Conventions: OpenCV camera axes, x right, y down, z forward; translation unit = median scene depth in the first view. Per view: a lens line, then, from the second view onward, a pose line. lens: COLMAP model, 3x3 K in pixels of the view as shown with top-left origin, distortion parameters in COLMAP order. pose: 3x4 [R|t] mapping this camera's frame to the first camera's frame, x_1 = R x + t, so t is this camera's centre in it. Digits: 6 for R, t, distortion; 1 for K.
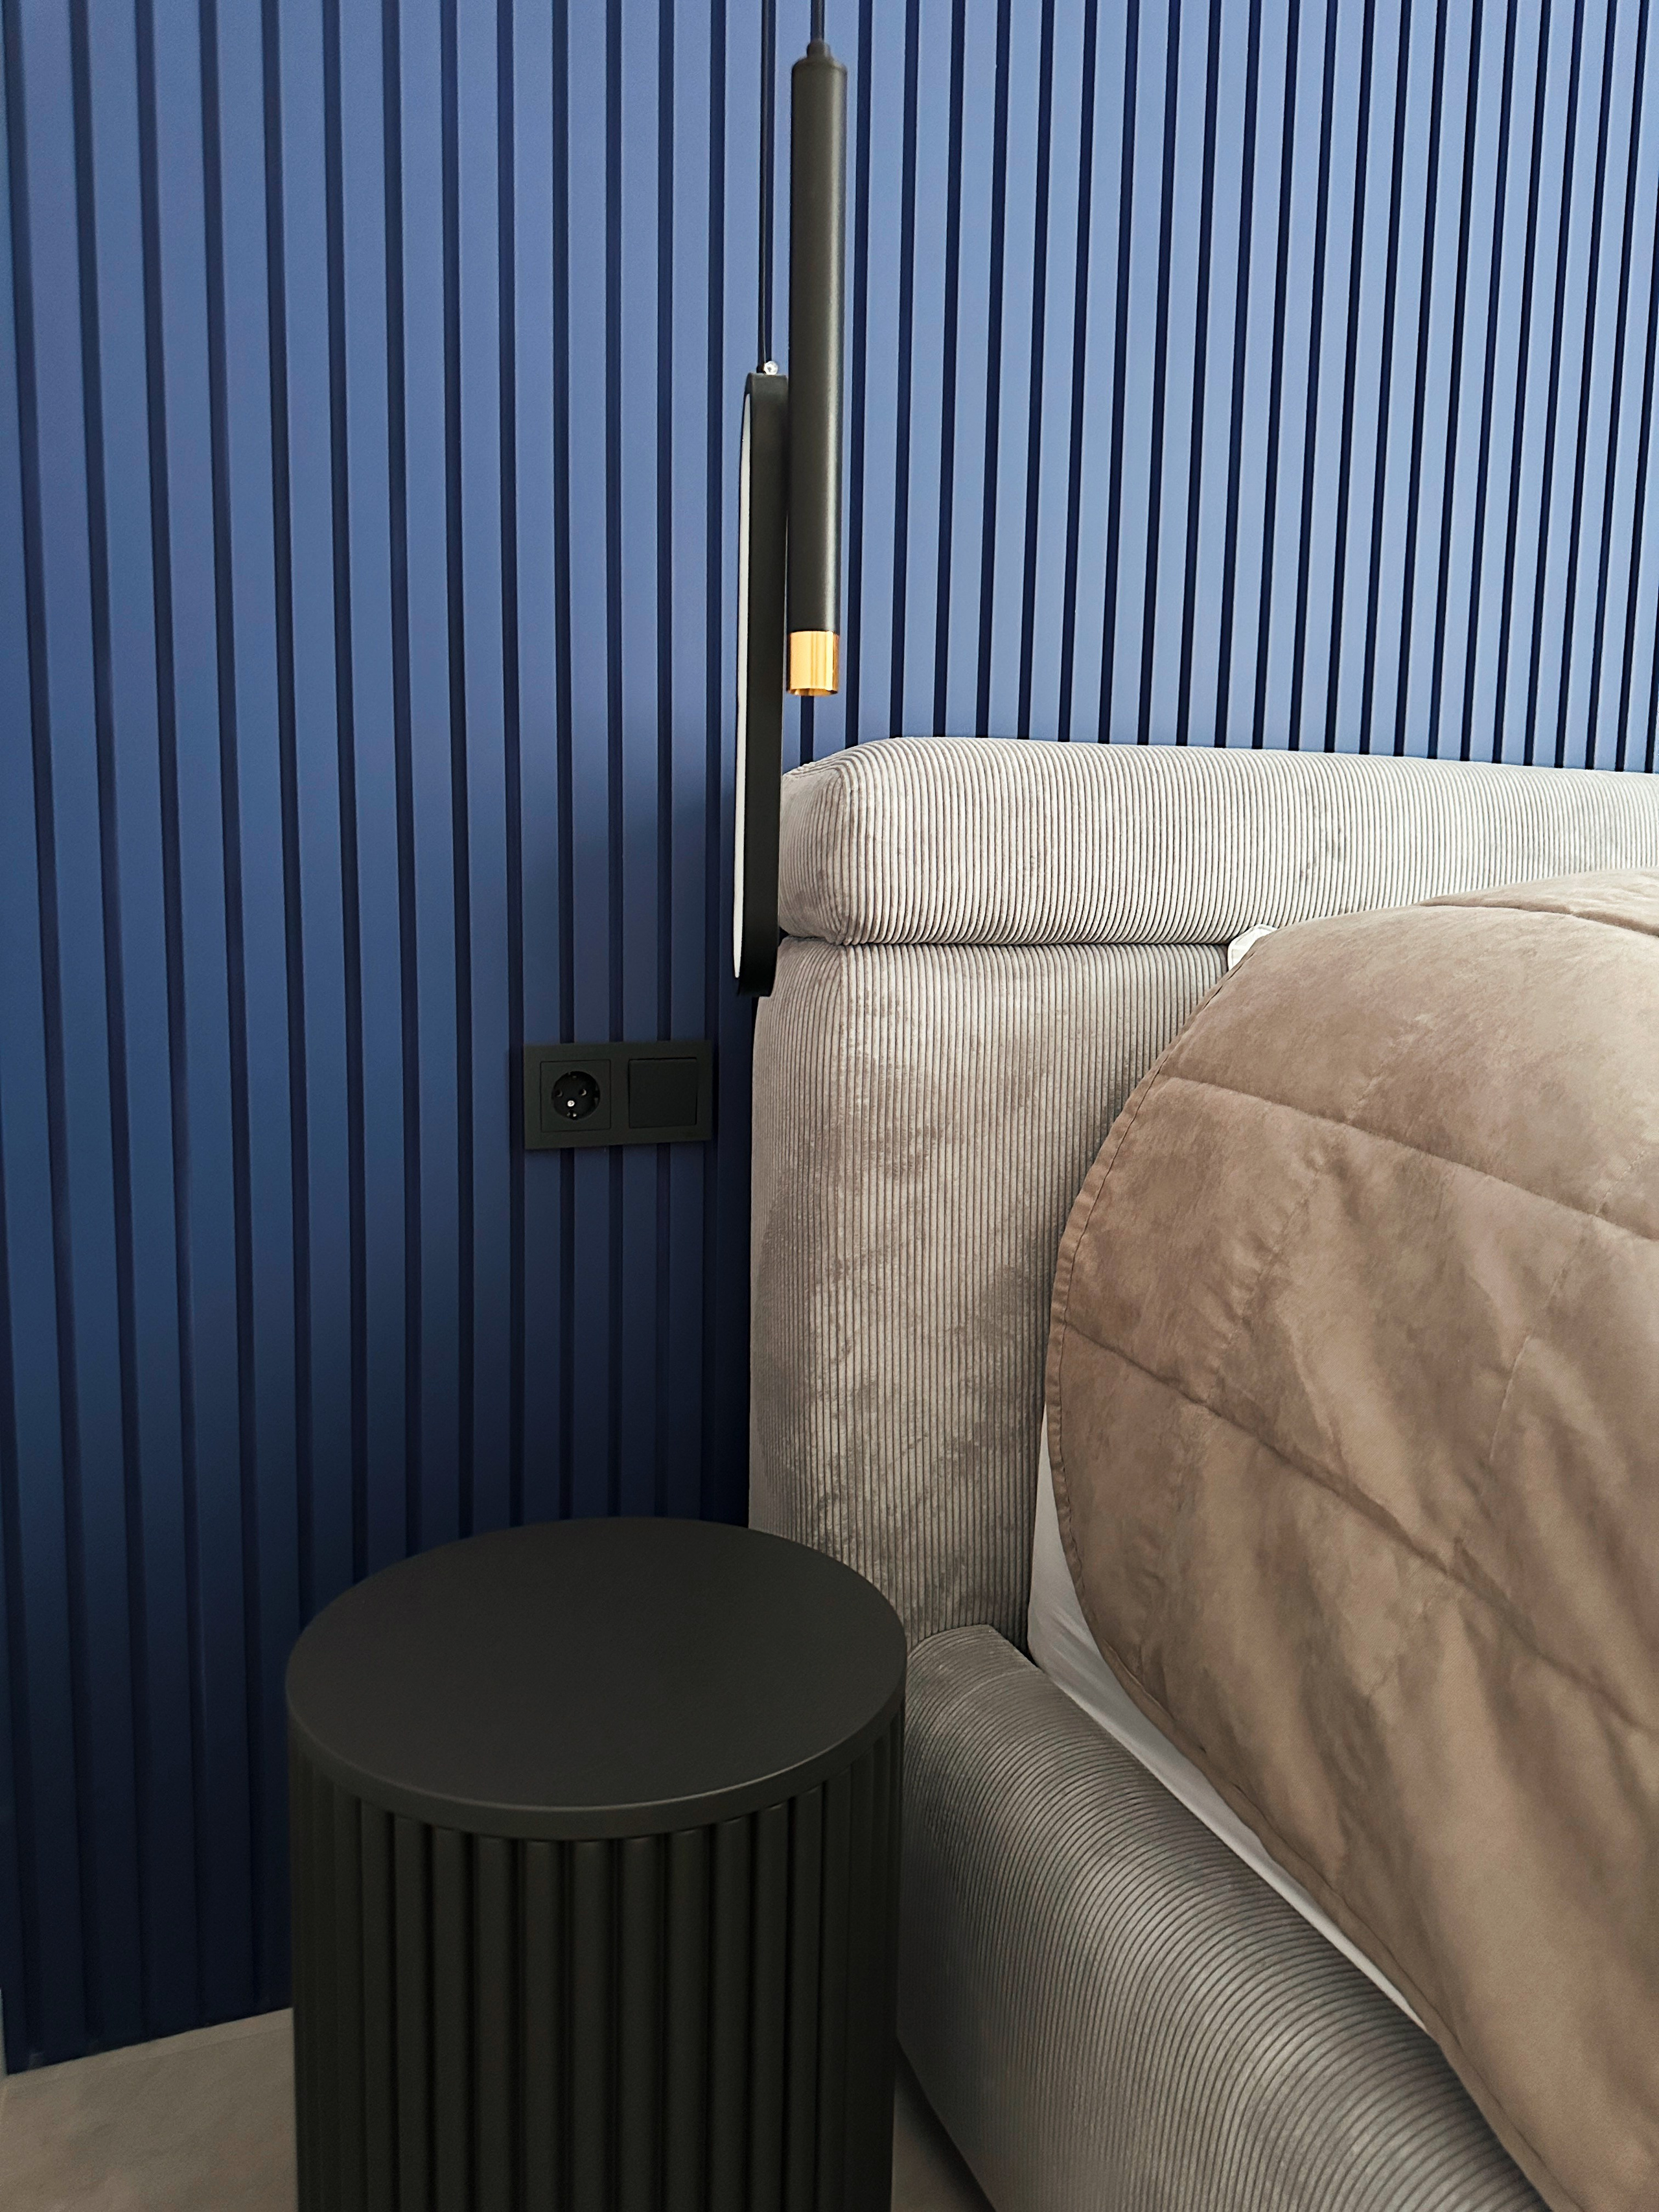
lens RADIAL K [[1559.8, 0, 835.4], [0, 1559.8, 1086.5], [0, 0, 1]] dist [0.086475, -0.124042]
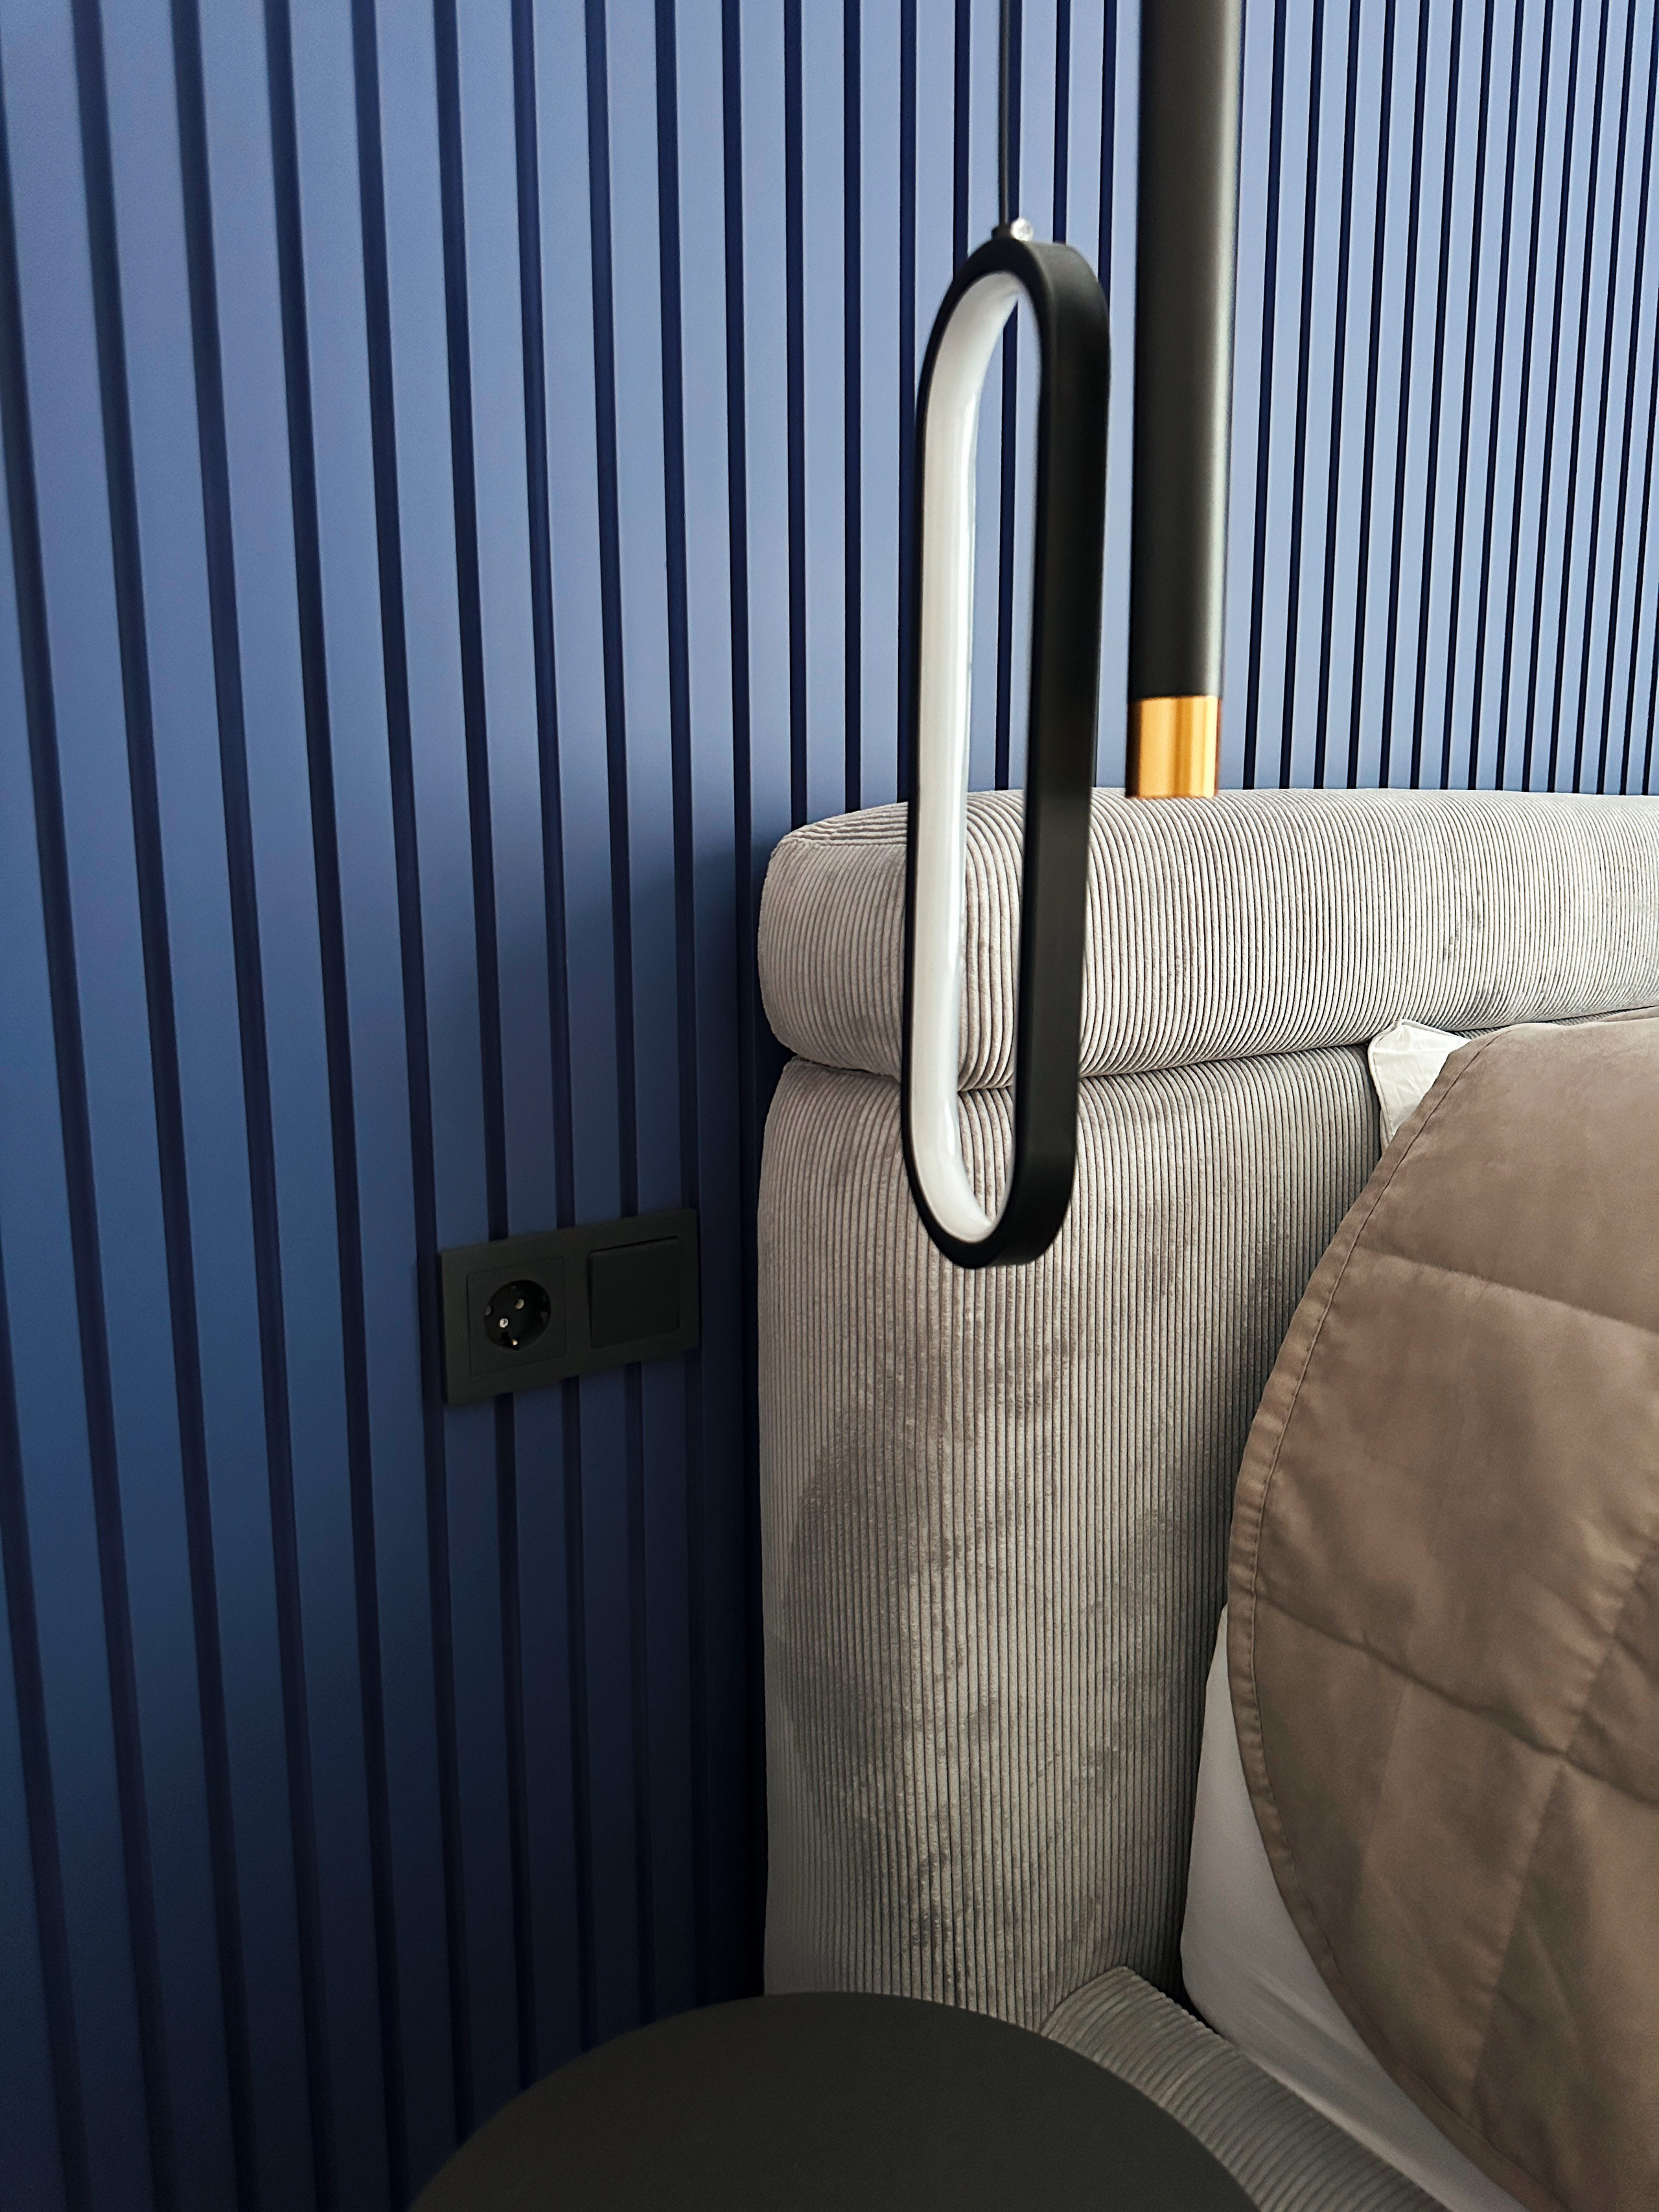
lens RADIAL K [[1559.8, 0, 819.7], [0, 1559.8, 1087.8], [0, 0, 1]] dist [0.086475, -0.124042]
pose [[0.968190, -0.058088, 0.243379, -0.212287], [0.046225, 0.997461, 0.054182, -0.132199], [-0.245908, -0.041208, 0.968417, 0.333916]]
